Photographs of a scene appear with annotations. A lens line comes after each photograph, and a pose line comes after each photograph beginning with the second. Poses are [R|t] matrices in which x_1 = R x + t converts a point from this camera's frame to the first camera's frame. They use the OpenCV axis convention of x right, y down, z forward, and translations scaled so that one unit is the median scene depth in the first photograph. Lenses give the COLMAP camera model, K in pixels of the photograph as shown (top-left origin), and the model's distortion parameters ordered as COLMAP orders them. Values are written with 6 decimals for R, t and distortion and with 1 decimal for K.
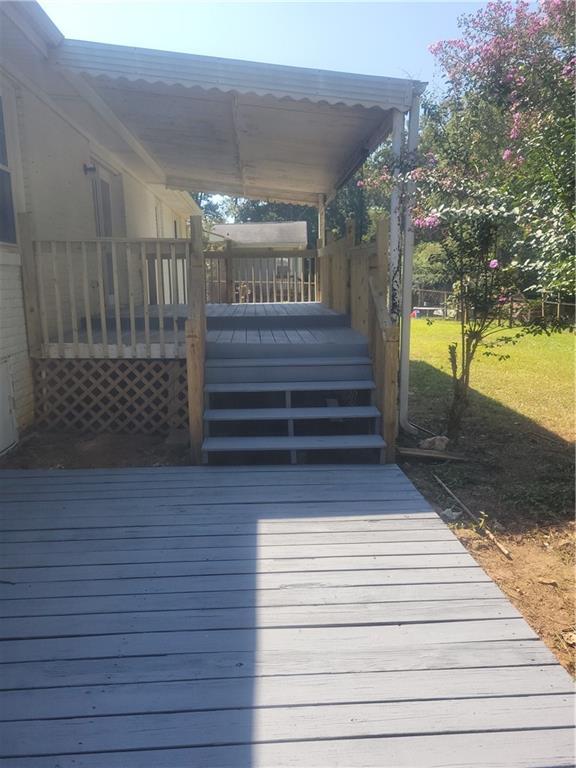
lens RADIAL K [[604.0, 0, 289.1], [0, 604.0, 382.6], [0, 0, 1]] dist [0.039122, 0.001515]
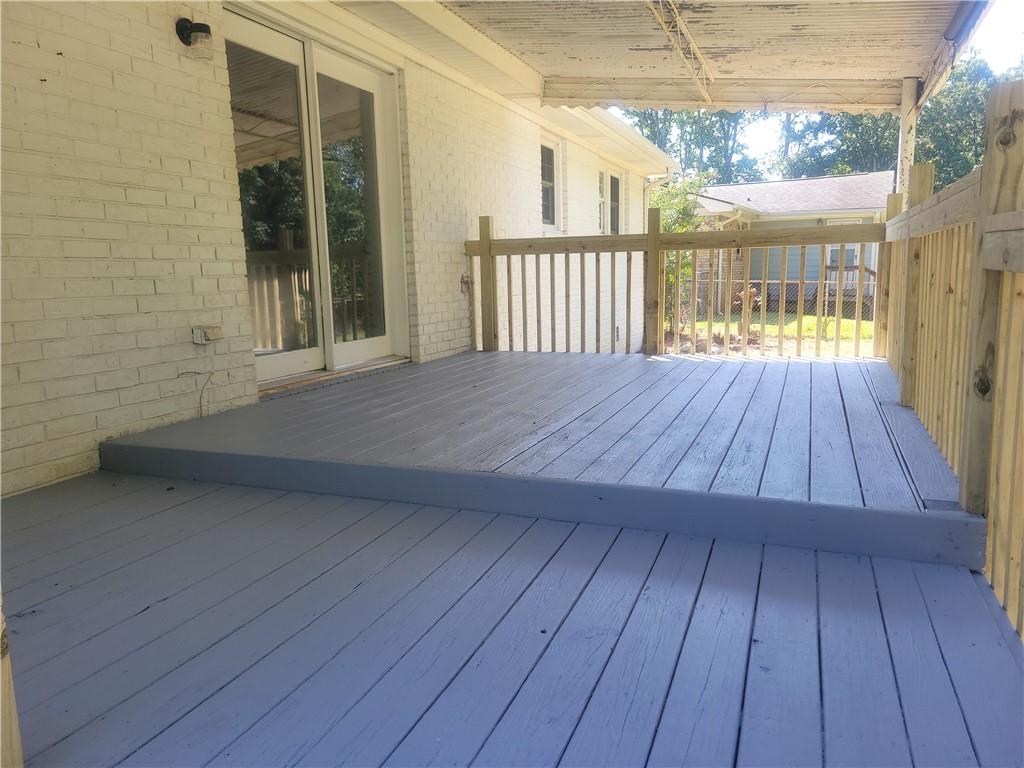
lens RADIAL K [[805.4, 0, 513.6], [0, 805.4, 388.2], [0, 0, 1]] dist [0.039122, 0.001515]
pose [[0.916746, 0.047711, -0.396612, 0.037496], [-0.055194, 0.998448, -0.007468, -0.093248], [0.395640, 0.028736, 0.917956, 0.417381]]
